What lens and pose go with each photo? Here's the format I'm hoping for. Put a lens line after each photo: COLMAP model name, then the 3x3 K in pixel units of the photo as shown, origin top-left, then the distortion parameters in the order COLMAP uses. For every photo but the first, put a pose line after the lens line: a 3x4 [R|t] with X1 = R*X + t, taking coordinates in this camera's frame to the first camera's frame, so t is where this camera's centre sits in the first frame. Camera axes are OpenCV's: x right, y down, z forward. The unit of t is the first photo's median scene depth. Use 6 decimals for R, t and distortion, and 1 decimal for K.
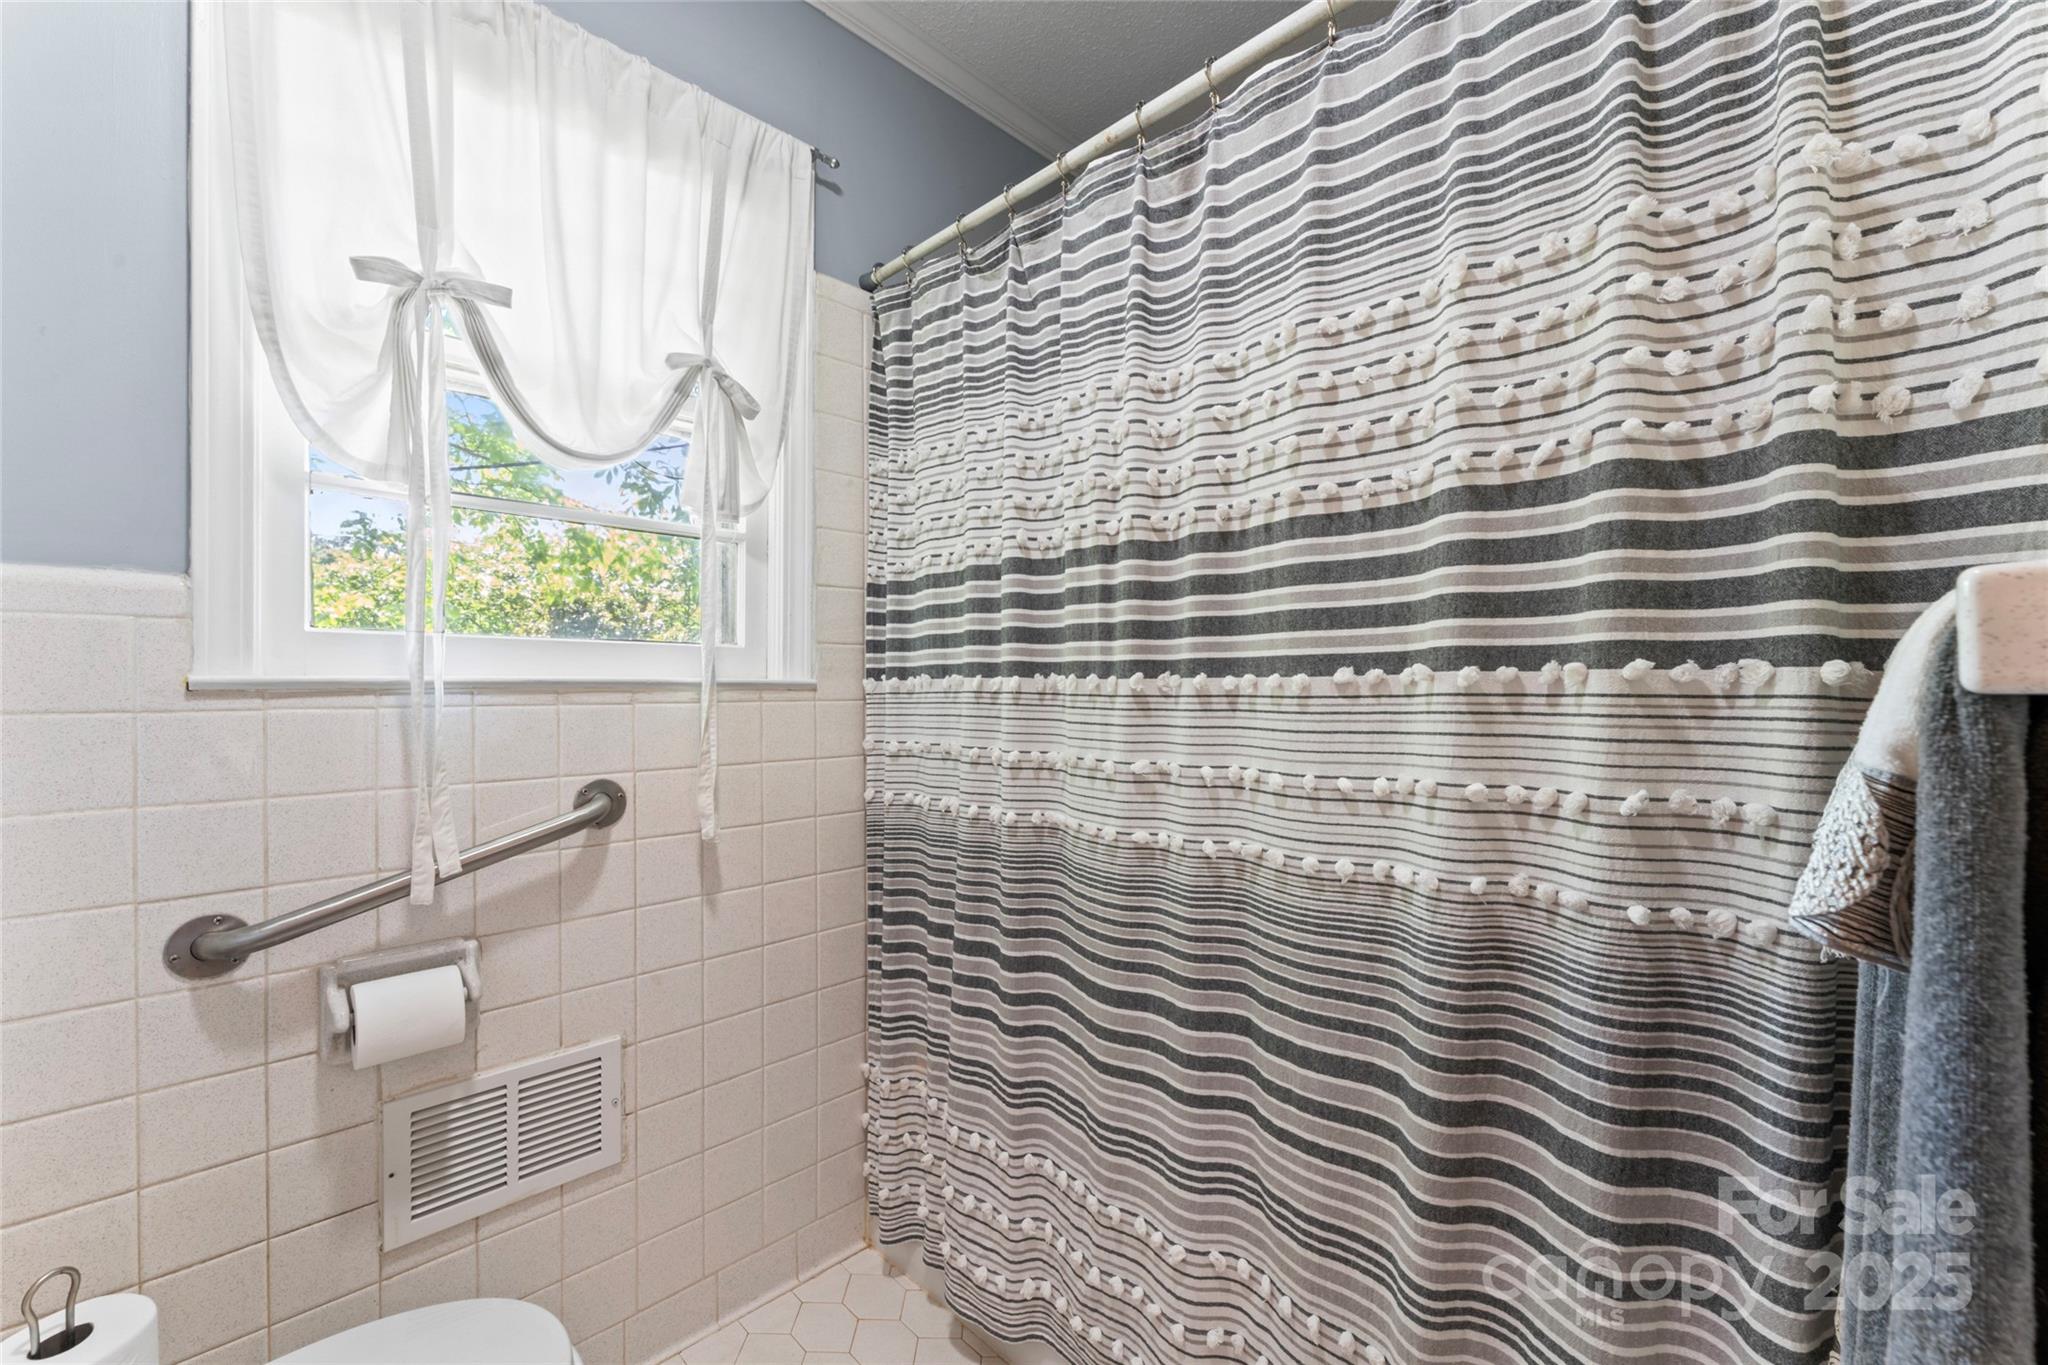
lens RADIAL K [[831.4, 0, 1031.7], [0, 831.4, 687.8], [0, 0, 1]] dist [-0.000047, -0.000992]
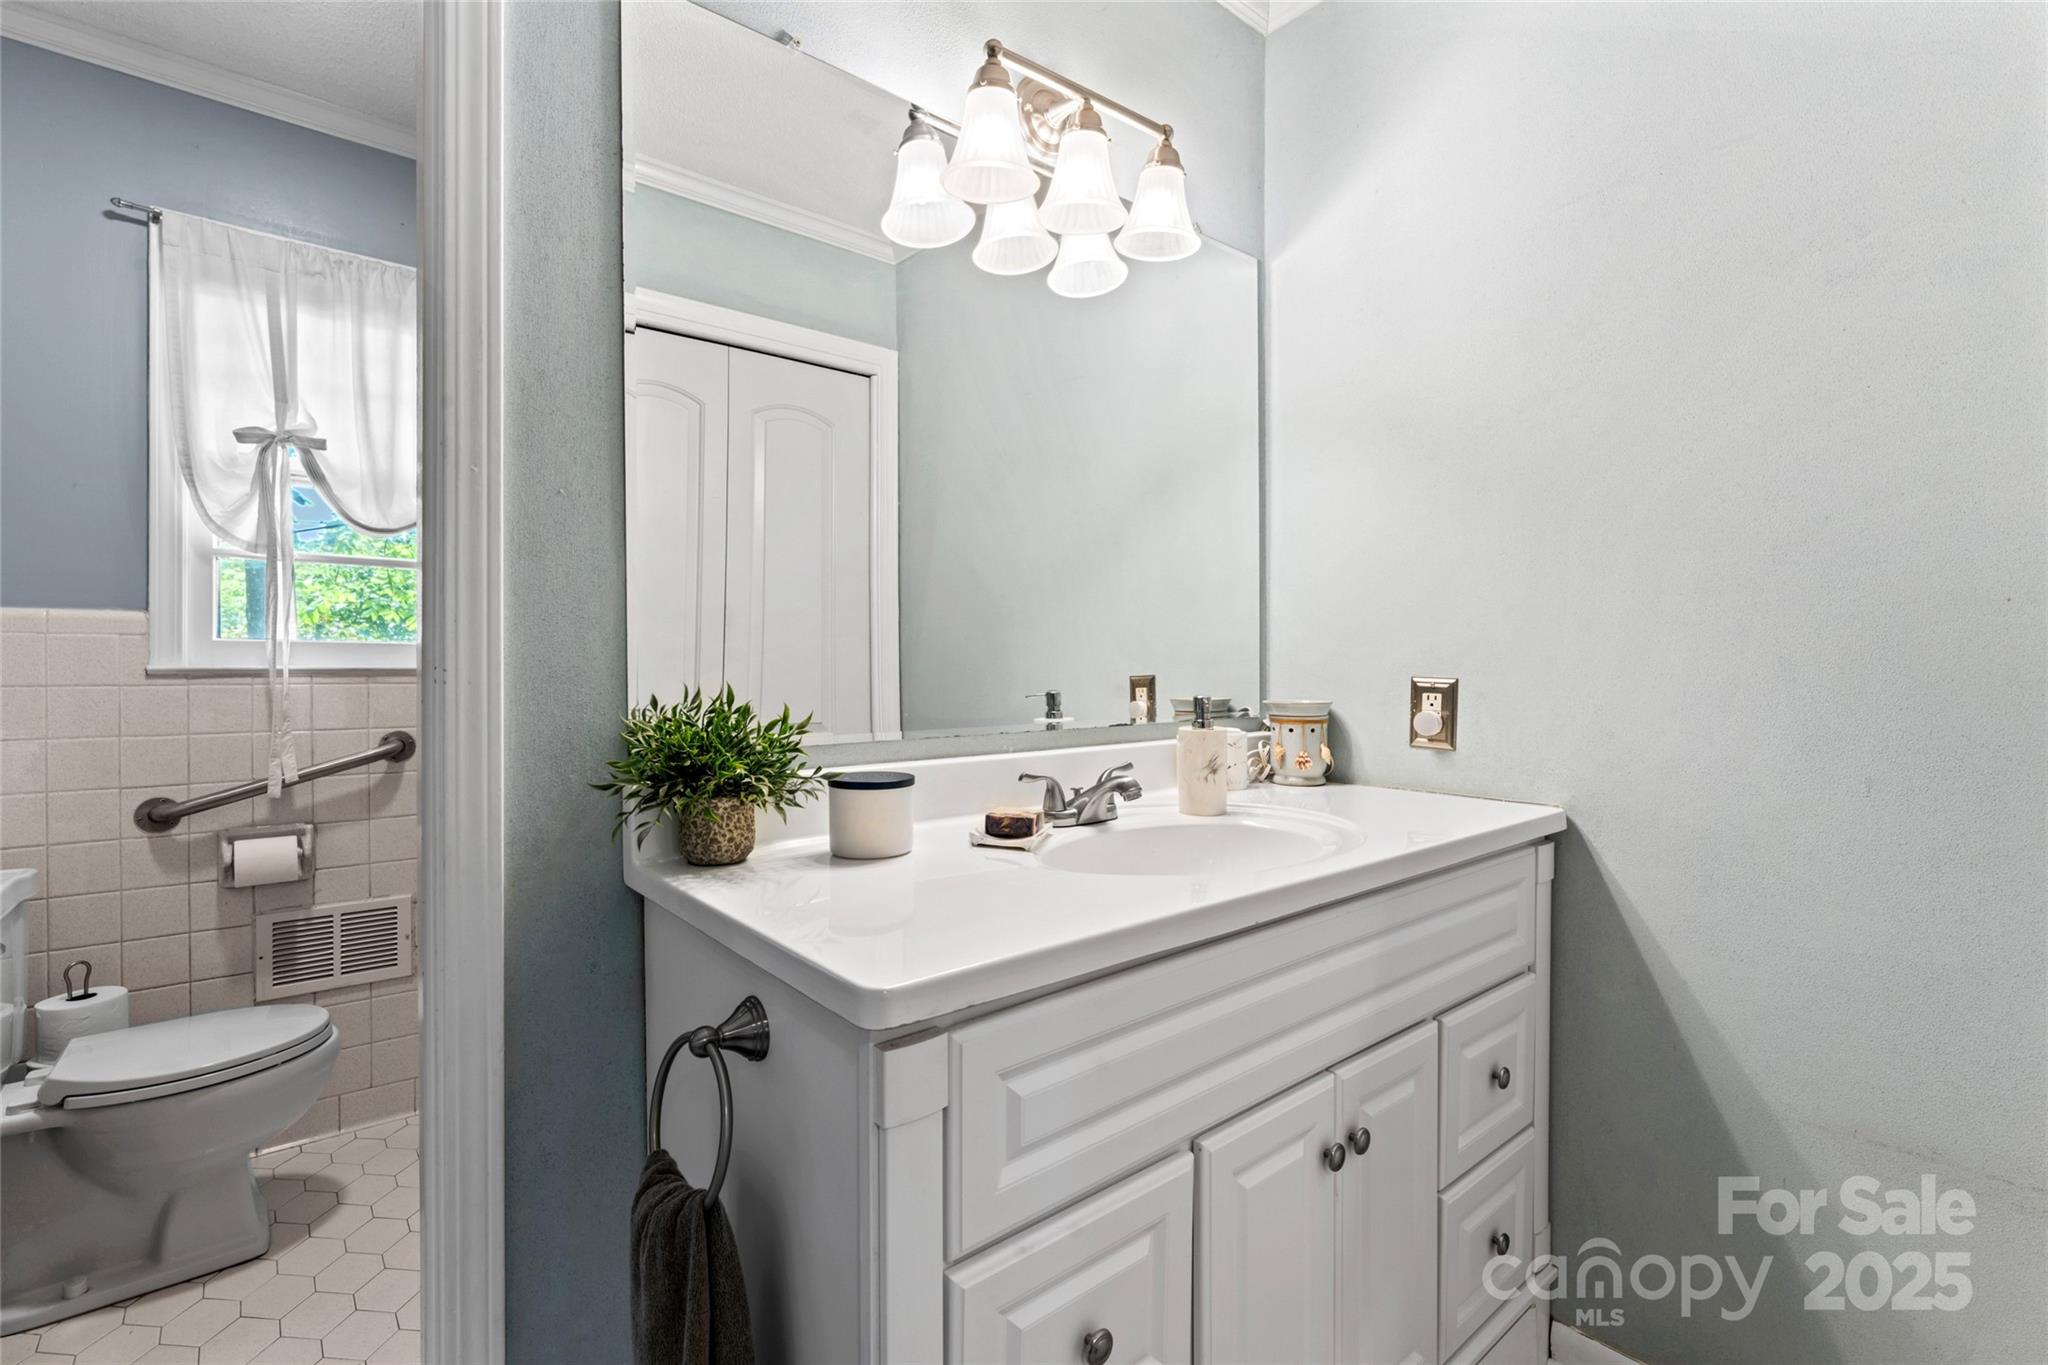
lens RADIAL K [[924.1, 0, 1016.2], [0, 924.1, 675.9], [0, 0, 1]] dist [-0.001417, -0.002231]
pose [[0.996851, 0.007199, -0.078972, 0.949065], [-0.006778, 0.999961, 0.005602, -0.015588], [0.079009, -0.005049, 0.996861, -0.786447]]
